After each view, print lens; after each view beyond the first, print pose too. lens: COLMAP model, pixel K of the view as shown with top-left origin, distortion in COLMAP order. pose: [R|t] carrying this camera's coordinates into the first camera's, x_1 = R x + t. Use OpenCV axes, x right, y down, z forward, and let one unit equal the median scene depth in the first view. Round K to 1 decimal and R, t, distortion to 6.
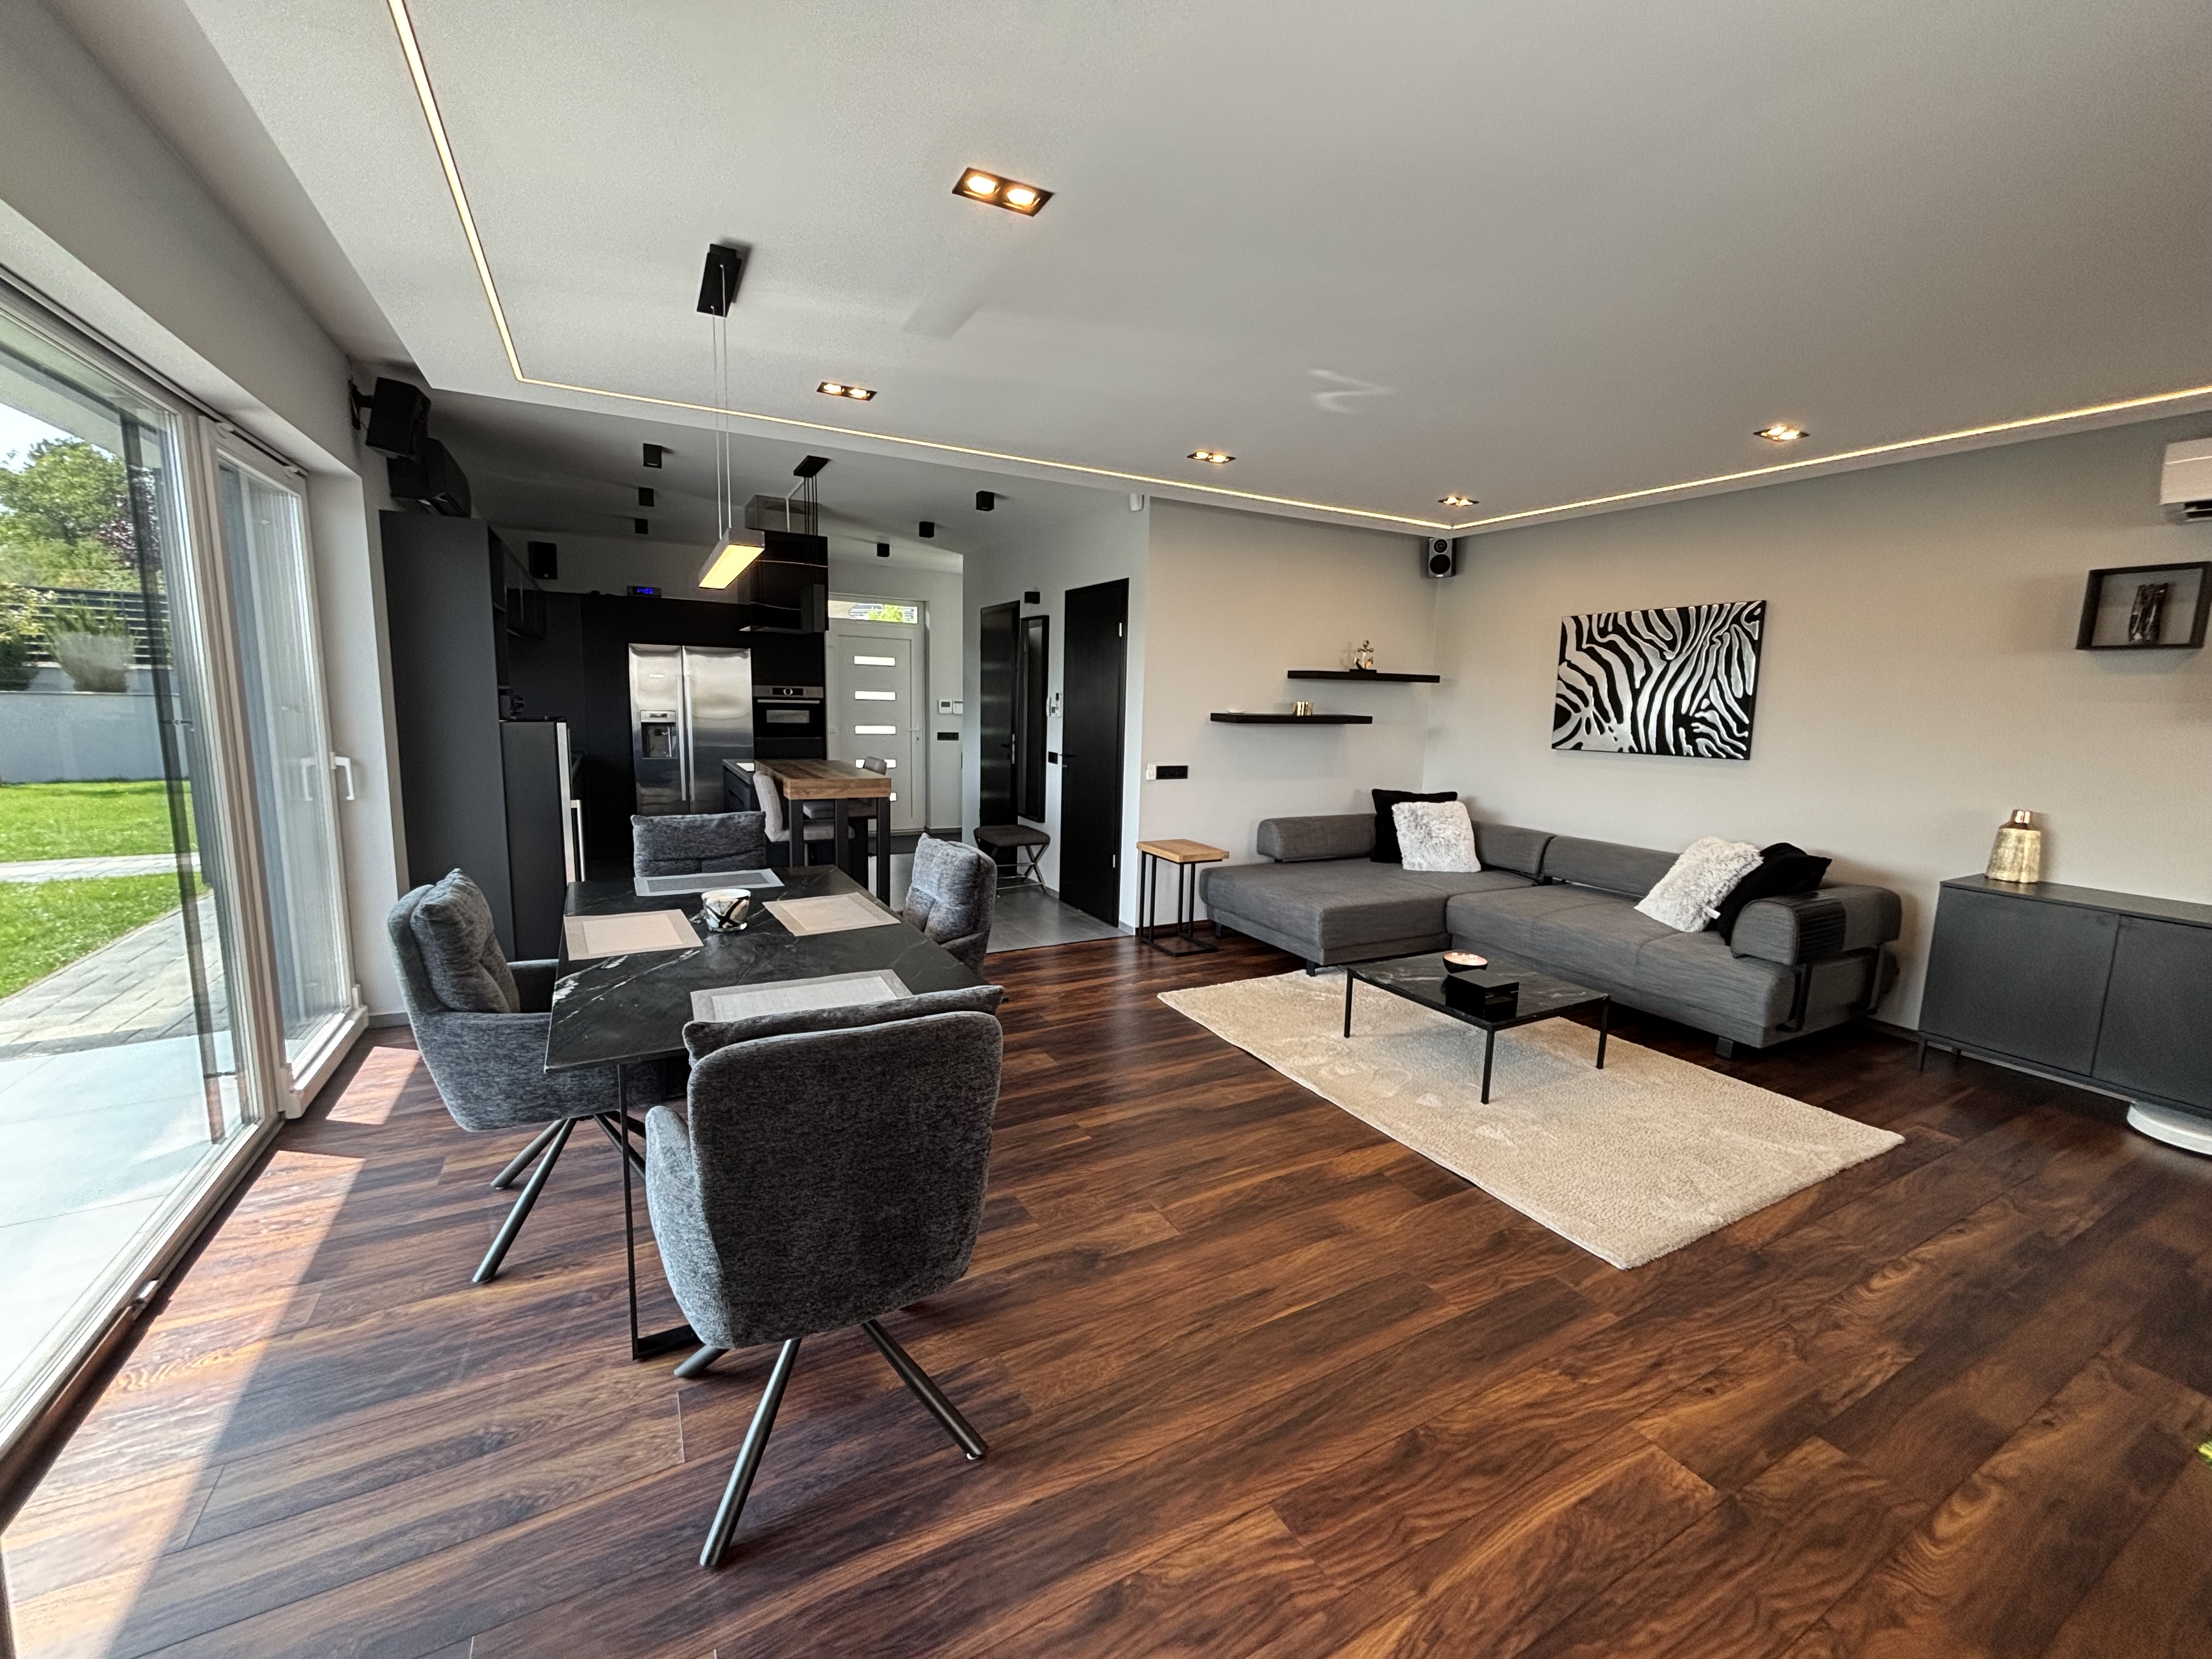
lens RADIAL K [[885.4, 0, 1098.8], [0, 885.4, 820.5], [0, 0, 1]] dist [-0.000071, 0.000131]
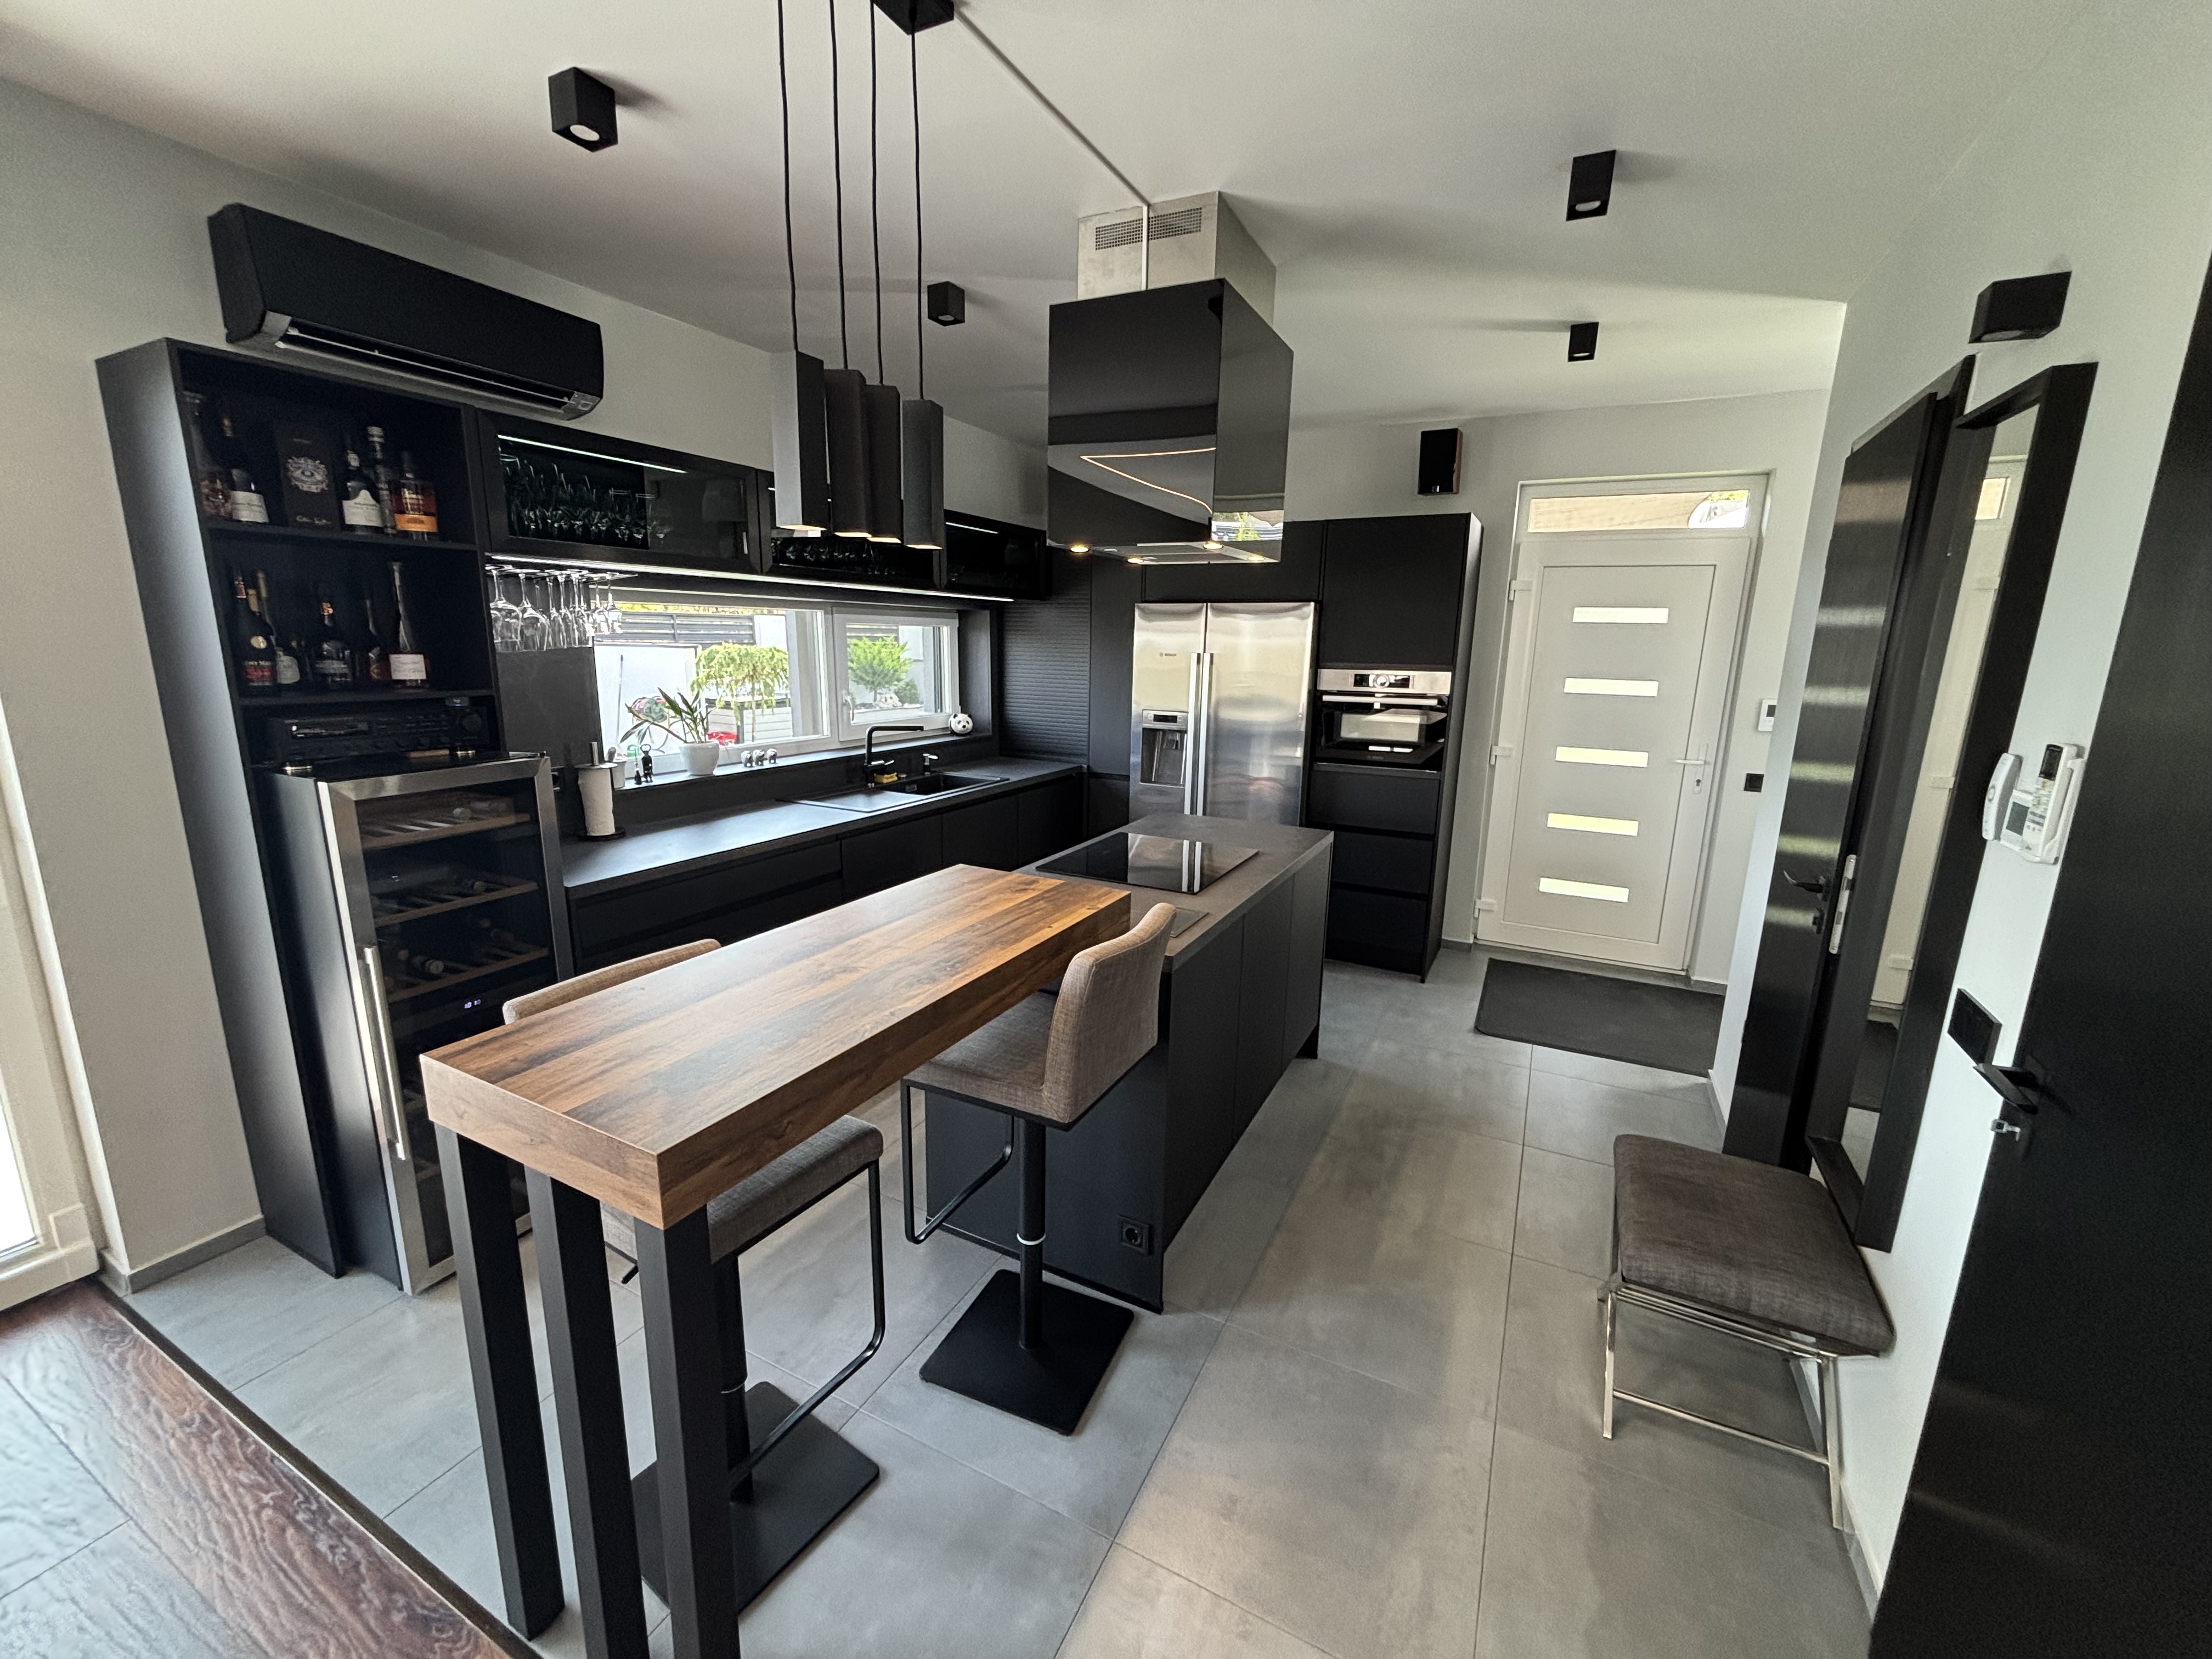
lens RADIAL K [[885.4, 0, 1098.8], [0, 885.4, 820.5], [0, 0, 1]] dist [-0.000071, 0.000131]
pose [[0.560445, 0.150014, -0.814492, -0.002839], [-0.119141, 0.987833, 0.099960, -0.130722], [0.819578, 0.041017, 0.571498, 0.767549]]
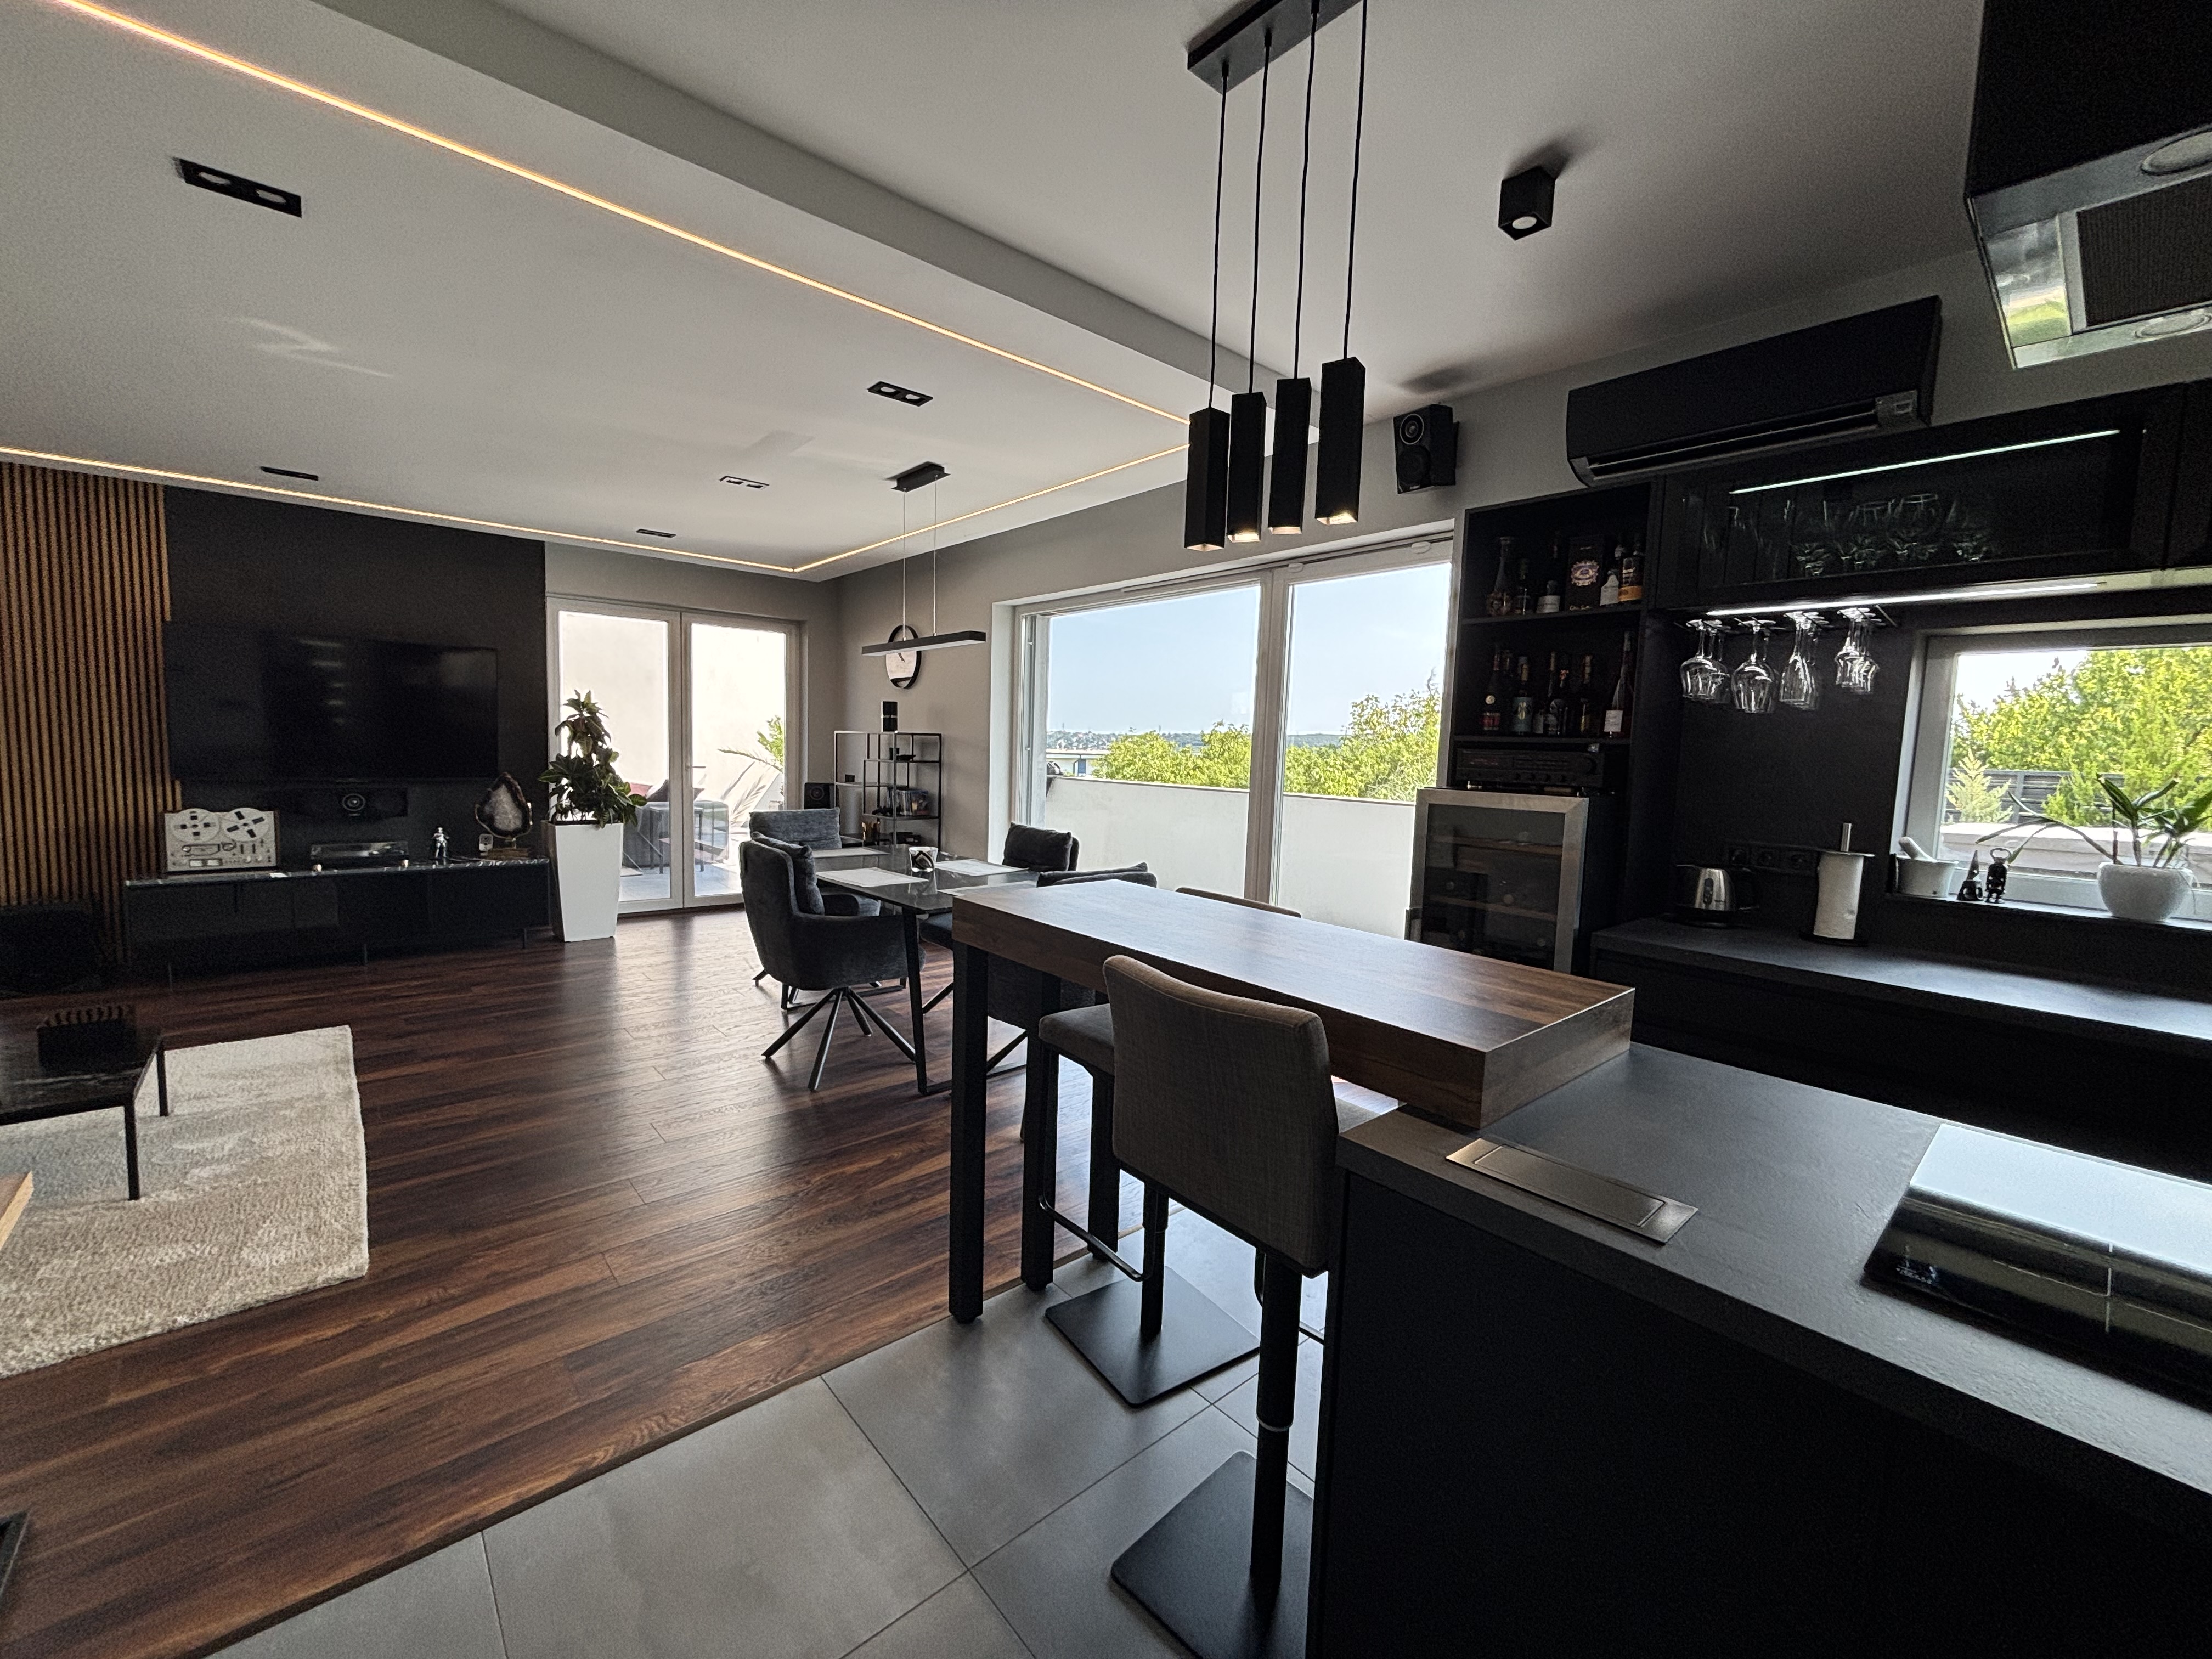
lens RADIAL K [[885.4, 0, 1098.8], [0, 885.4, 820.5], [0, 0, 1]] dist [-0.000071, 0.000131]
pose [[-0.974065, -0.036213, -0.223352, -0.153490], [-0.086817, 0.971372, 0.221129, -0.150470], [0.208950, 0.234785, -0.949324, 1.121721]]
